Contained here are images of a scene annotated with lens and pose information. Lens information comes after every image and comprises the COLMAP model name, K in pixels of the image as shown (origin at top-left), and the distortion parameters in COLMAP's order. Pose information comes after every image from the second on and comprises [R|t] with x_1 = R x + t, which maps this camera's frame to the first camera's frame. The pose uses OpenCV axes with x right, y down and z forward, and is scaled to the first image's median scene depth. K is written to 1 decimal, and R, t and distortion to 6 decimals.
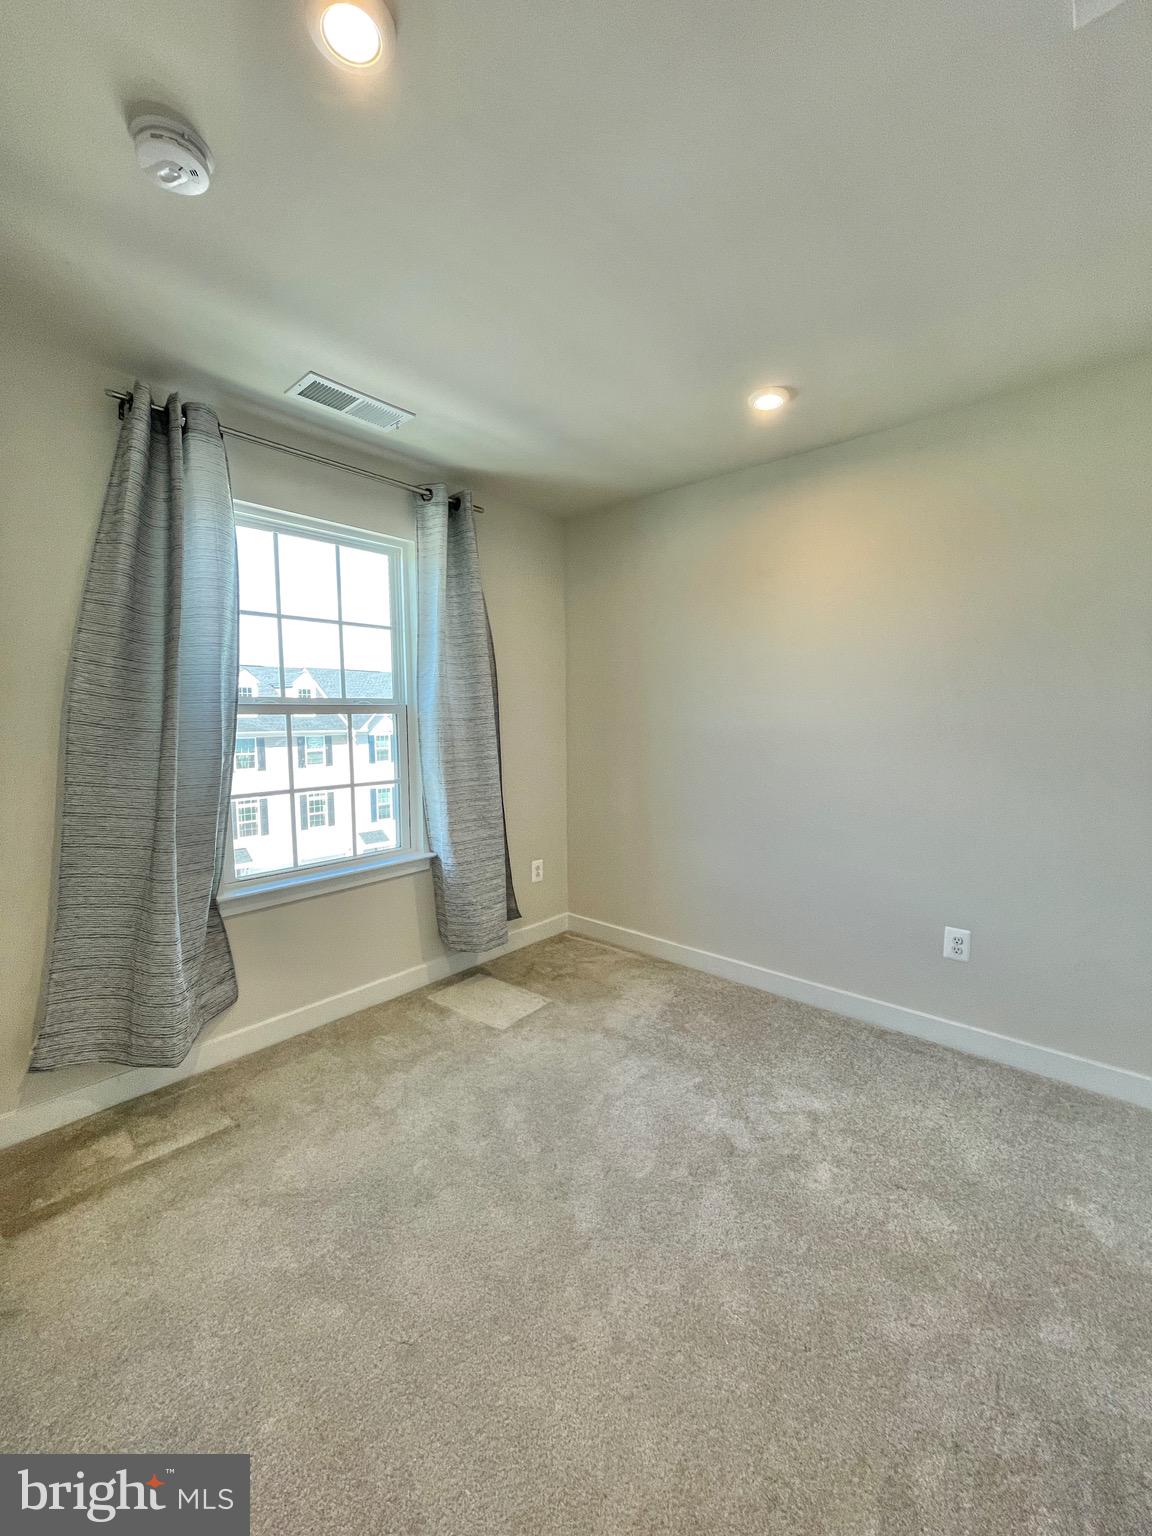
lens RADIAL K [[620.6, 0, 578.6], [0, 620.6, 771.1], [0, 0, 1]] dist [-0.003190, 0.001025]
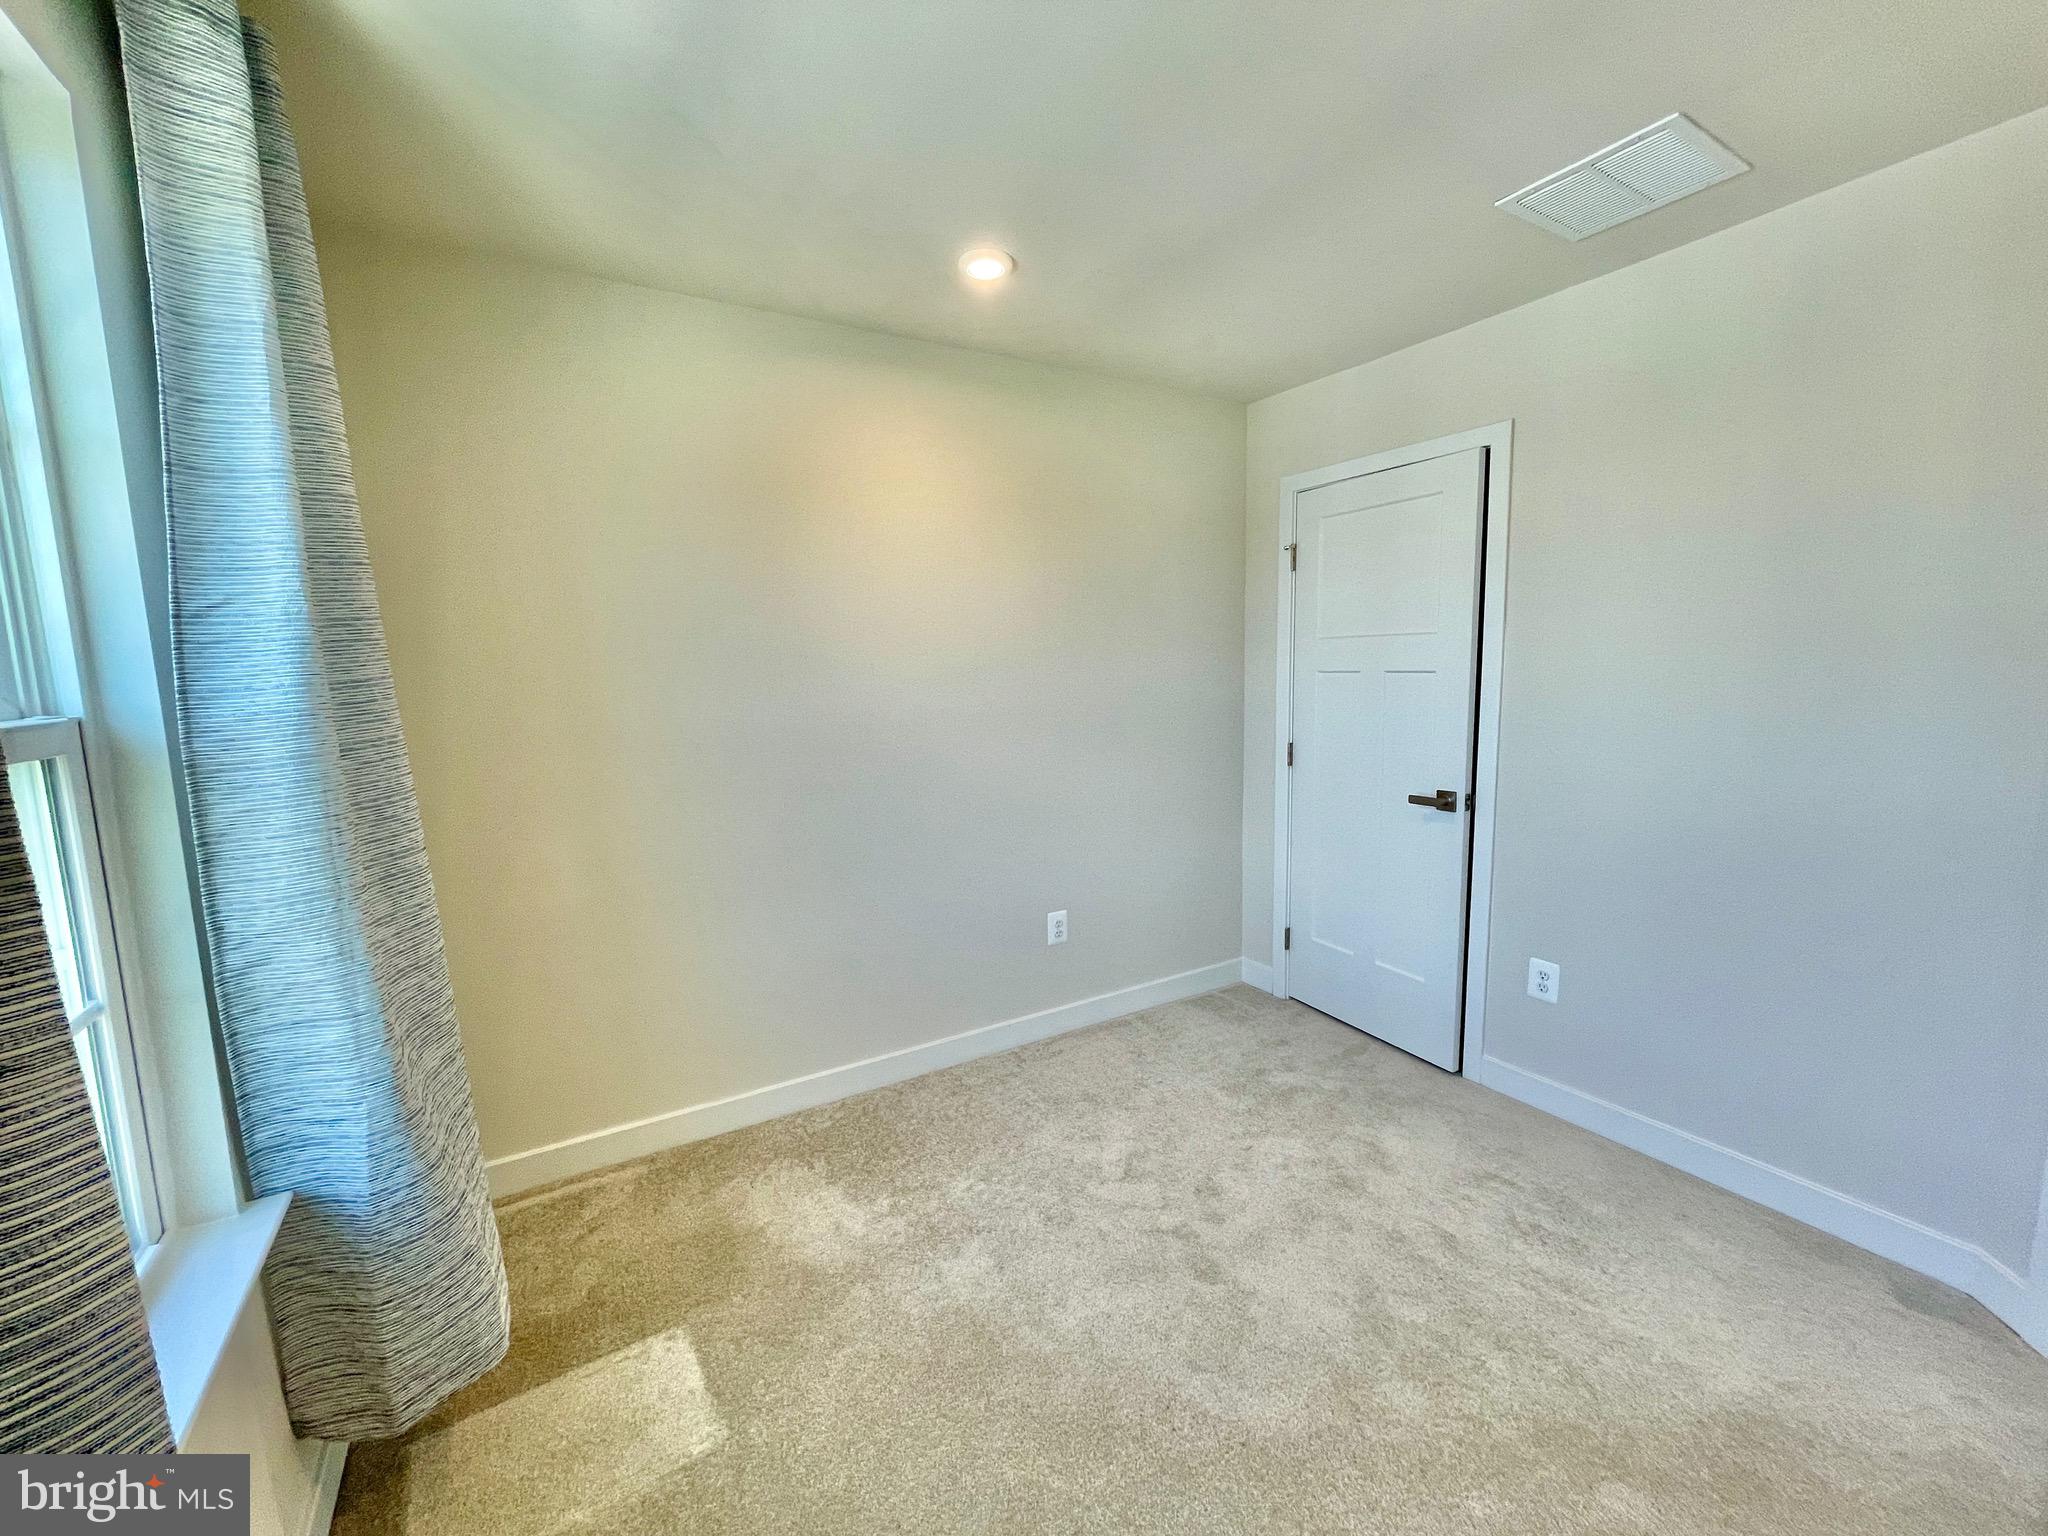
lens RADIAL K [[827.5, 0, 1024.7], [0, 827.5, 770.7], [0, 0, 1]] dist [-0.003190, 0.001025]
pose [[0.298270, -0.124400, 0.946340, -0.496538], [0.104651, 0.989755, 0.097122, -0.078864], [-0.948727, 0.070067, 0.308233, 0.521434]]
